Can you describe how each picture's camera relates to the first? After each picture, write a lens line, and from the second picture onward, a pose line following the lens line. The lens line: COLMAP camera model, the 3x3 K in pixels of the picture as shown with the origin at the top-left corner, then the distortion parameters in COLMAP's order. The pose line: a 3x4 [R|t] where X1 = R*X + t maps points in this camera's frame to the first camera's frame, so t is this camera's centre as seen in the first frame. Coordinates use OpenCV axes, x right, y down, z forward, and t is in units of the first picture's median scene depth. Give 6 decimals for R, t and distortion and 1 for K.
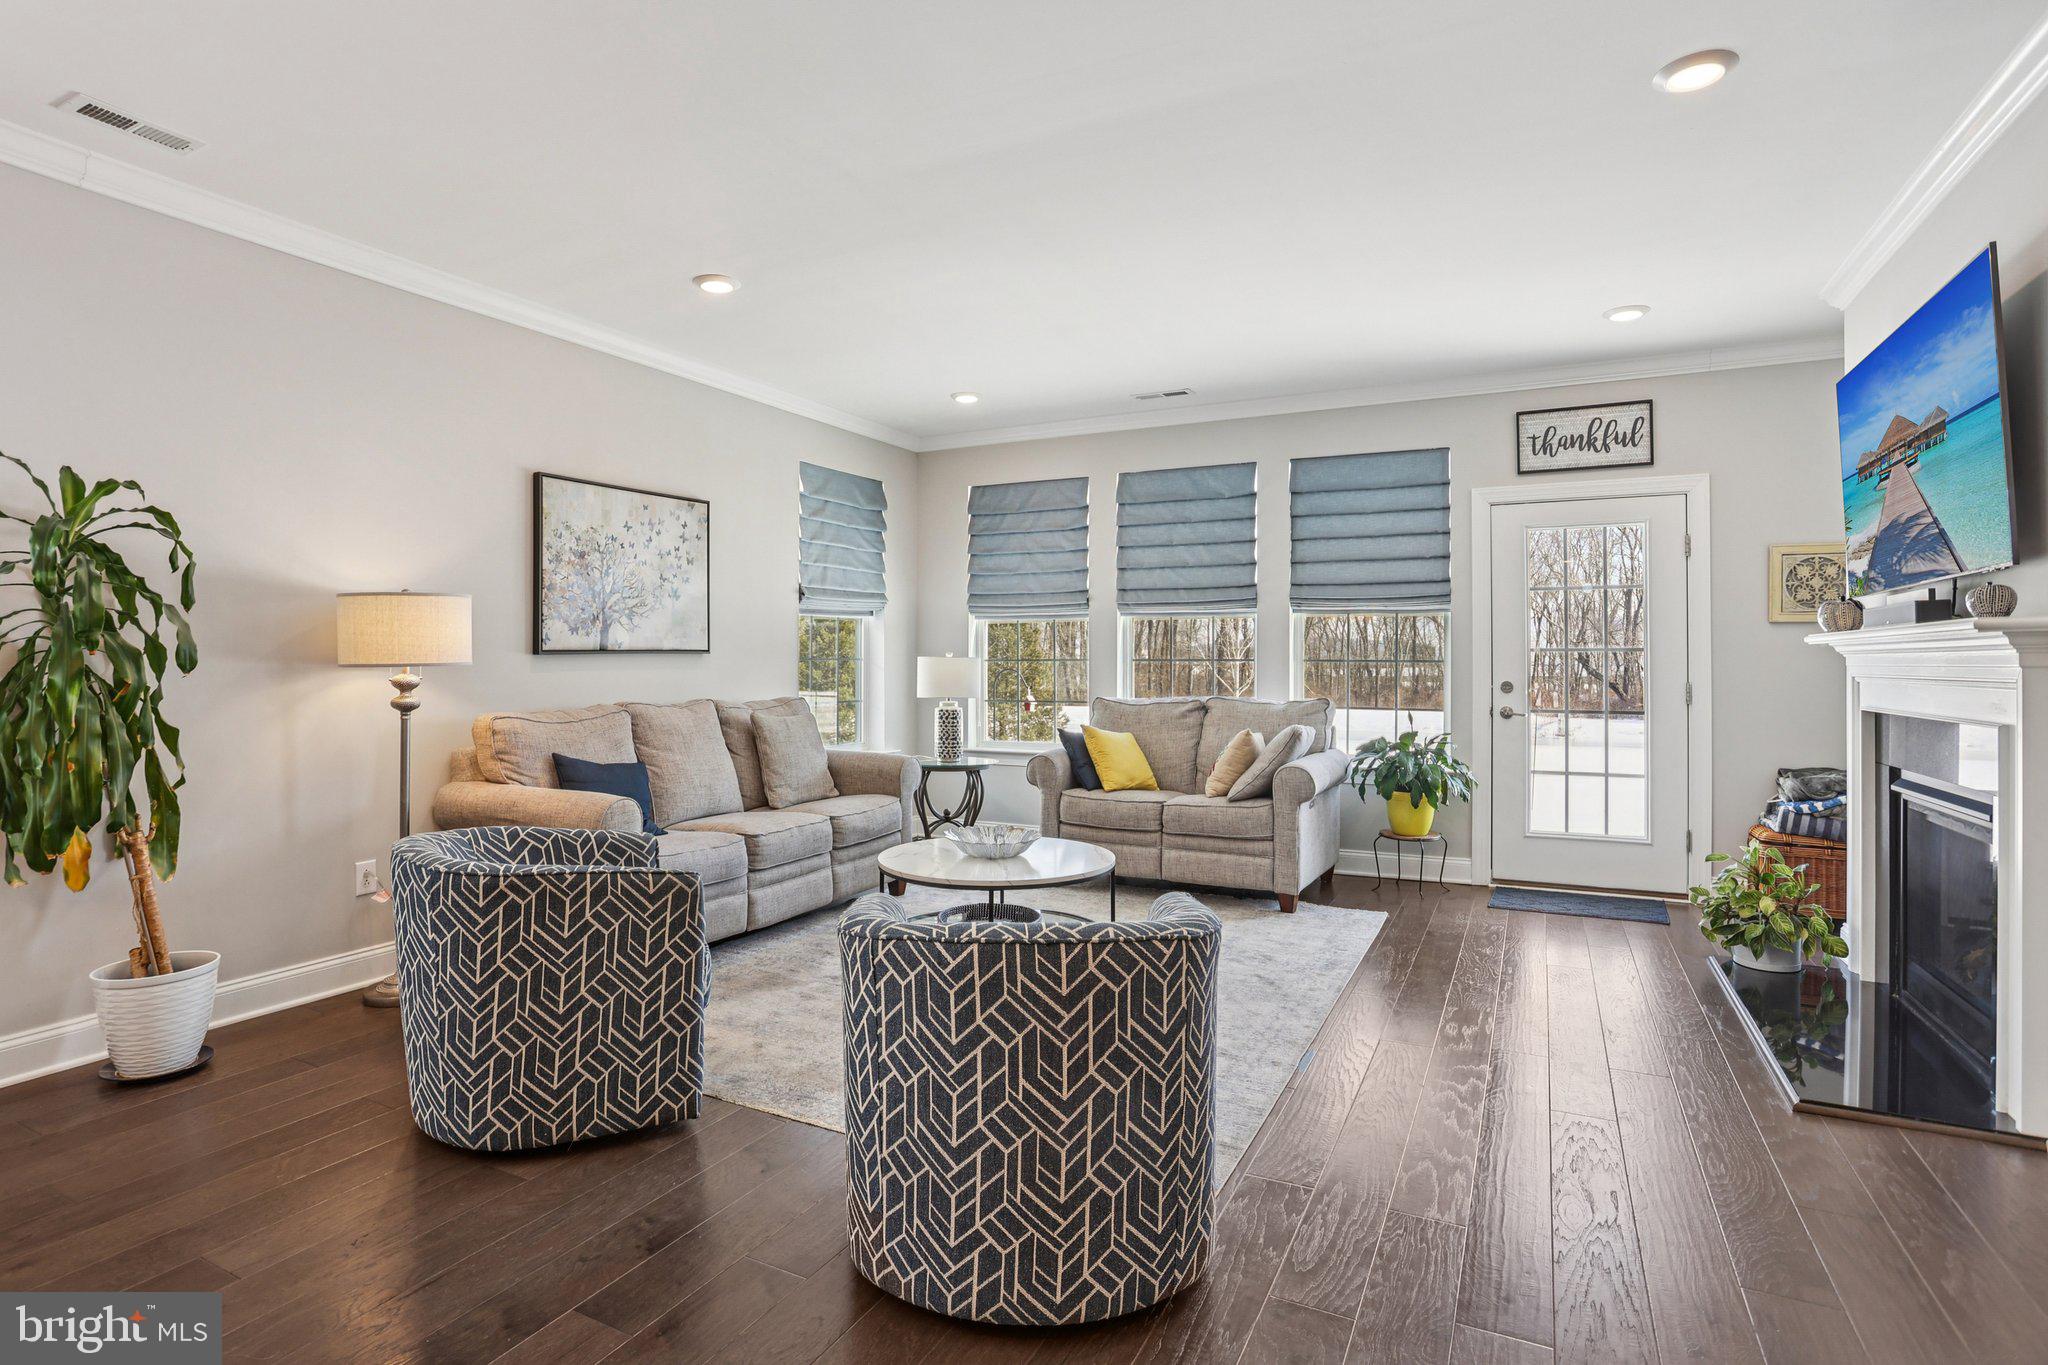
lens RADIAL K [[1023.0, 0, 1001.9], [0, 1023.0, 657.6], [0, 0, 1]] dist [-0.079216, 0.038260]
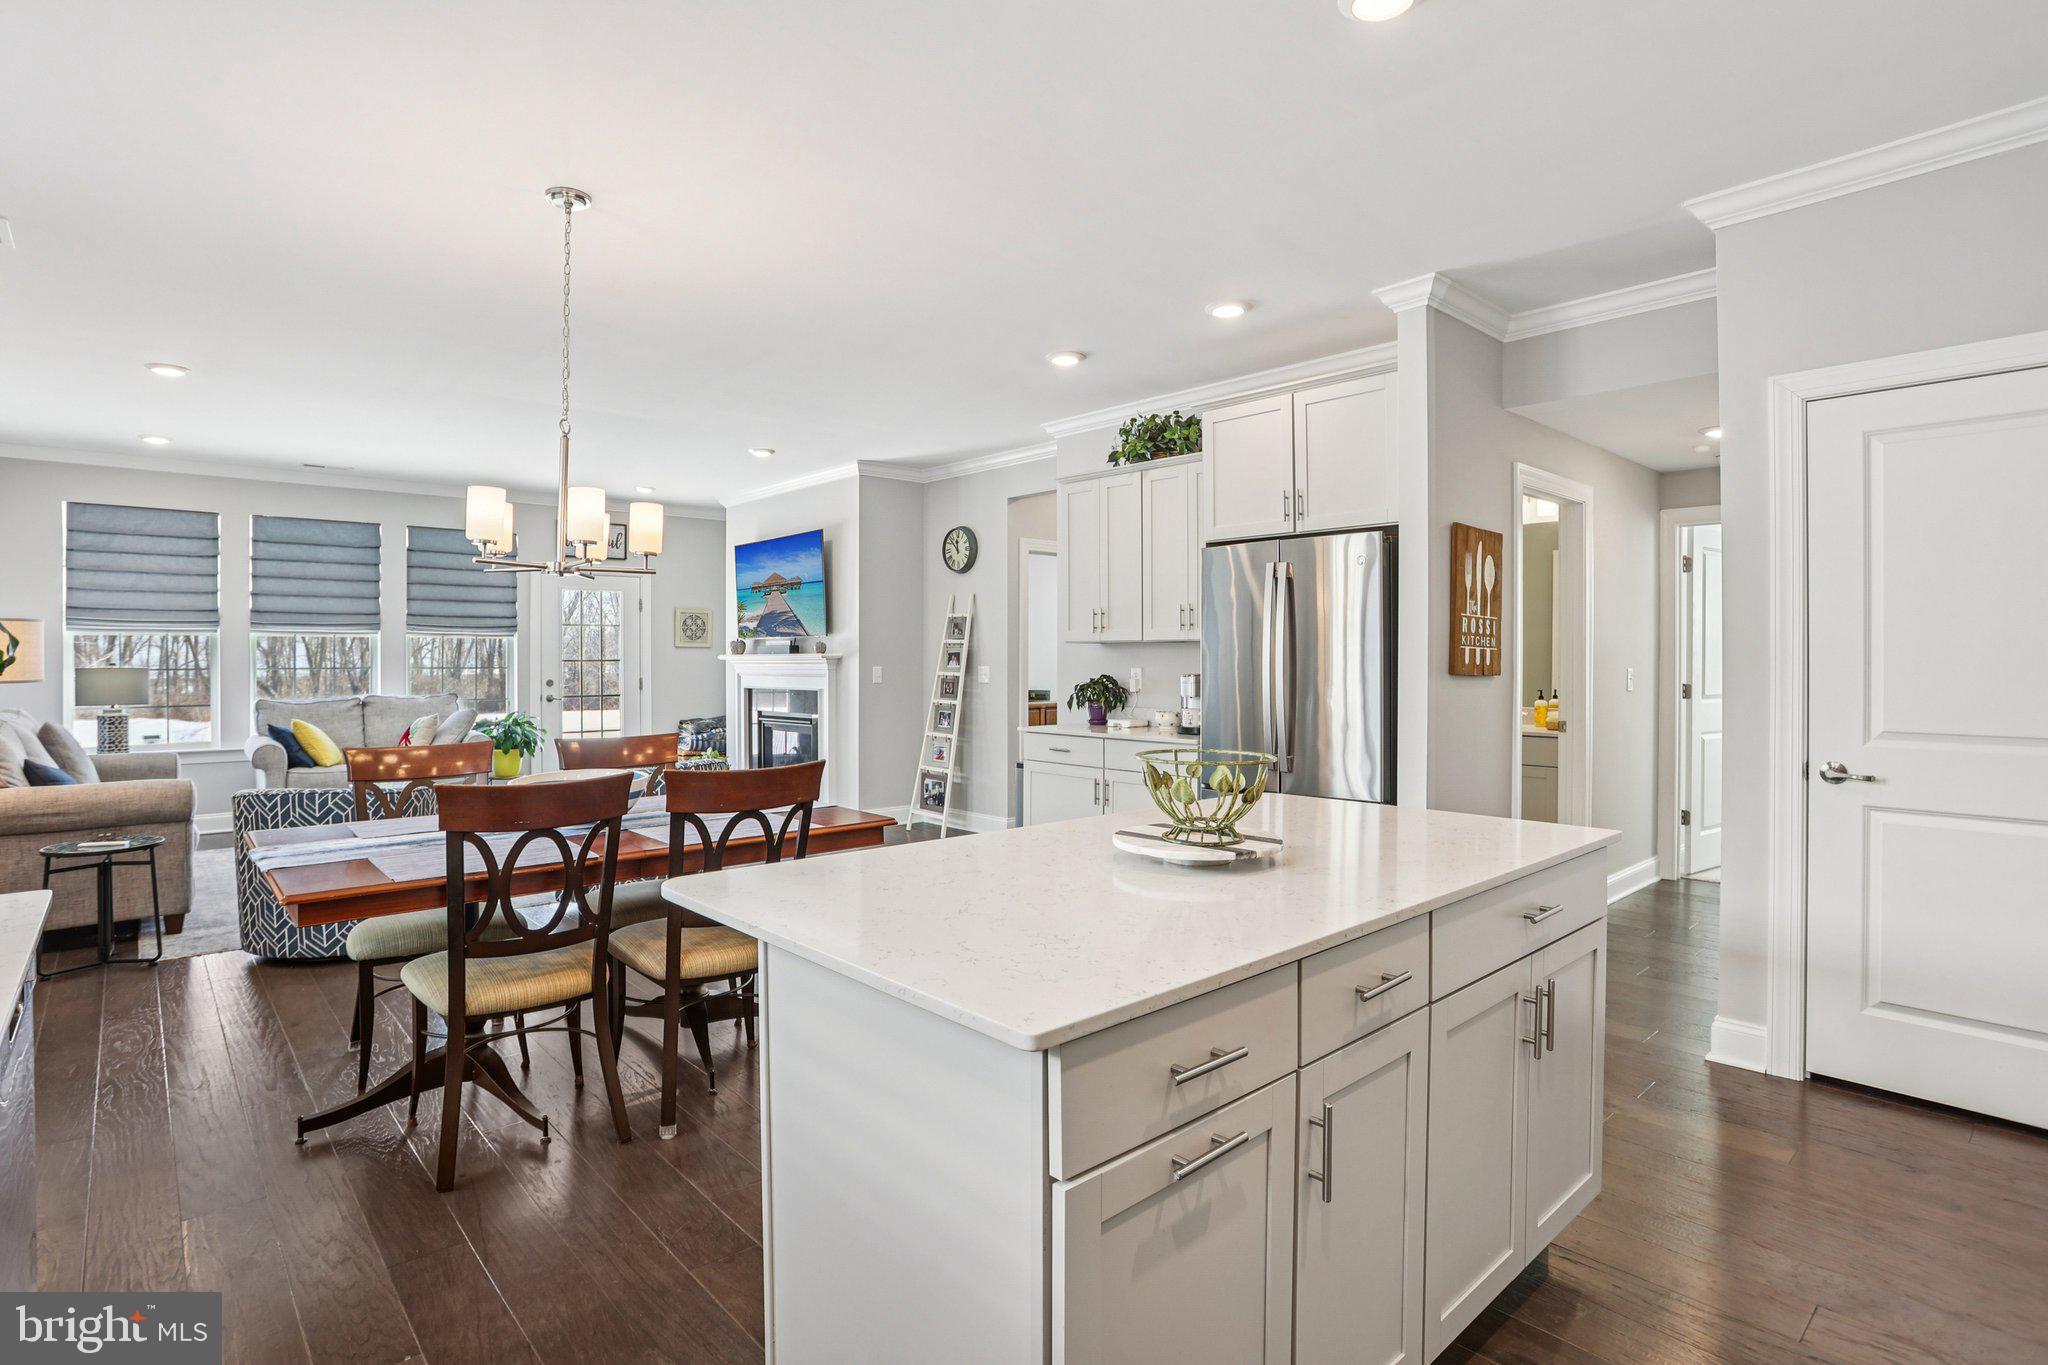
lens RADIAL K [[1023.0, 0, 1001.9], [0, 1023.0, 657.6], [0, 0, 1]] dist [-0.079216, 0.038260]
pose [[0.358005, -0.001432, 0.933719, -0.915778], [0.001204, 0.999999, 0.001073, -0.015743], [-0.933719, 0.000740, 0.358006, -0.344579]]
